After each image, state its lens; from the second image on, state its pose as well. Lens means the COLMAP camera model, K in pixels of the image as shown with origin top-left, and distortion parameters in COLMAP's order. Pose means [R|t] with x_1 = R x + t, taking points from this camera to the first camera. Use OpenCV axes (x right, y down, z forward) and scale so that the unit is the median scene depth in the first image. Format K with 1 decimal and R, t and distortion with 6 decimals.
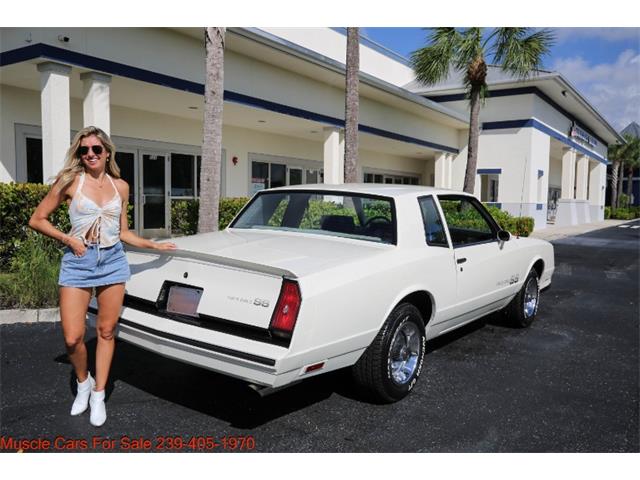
lens RADIAL K [[551.3, 0, 317.1], [0, 551.3, 241.8], [0, 0, 1]] dist [-0.005867, 0.013346]
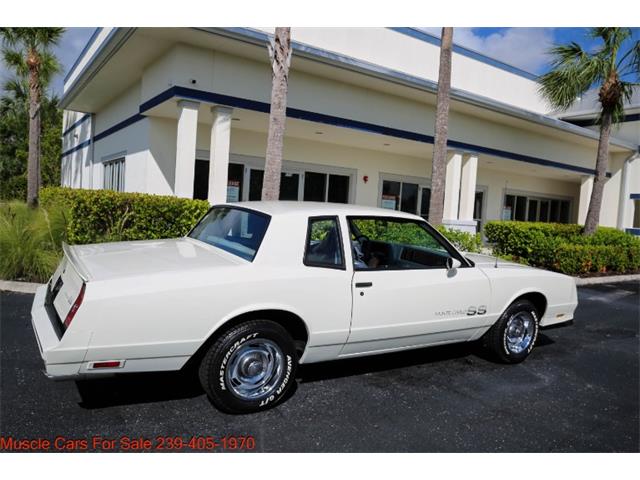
lens RADIAL K [[485.1, 0, 317.3], [0, 485.1, 237.9], [0, 0, 1]] dist [-0.052644, 0.008685]
pose [[0.927460, 0.065274, -0.368182, 0.410461], [-0.074843, 0.997126, -0.011752, -0.025814], [0.366357, 0.038456, 0.929679, 0.145683]]
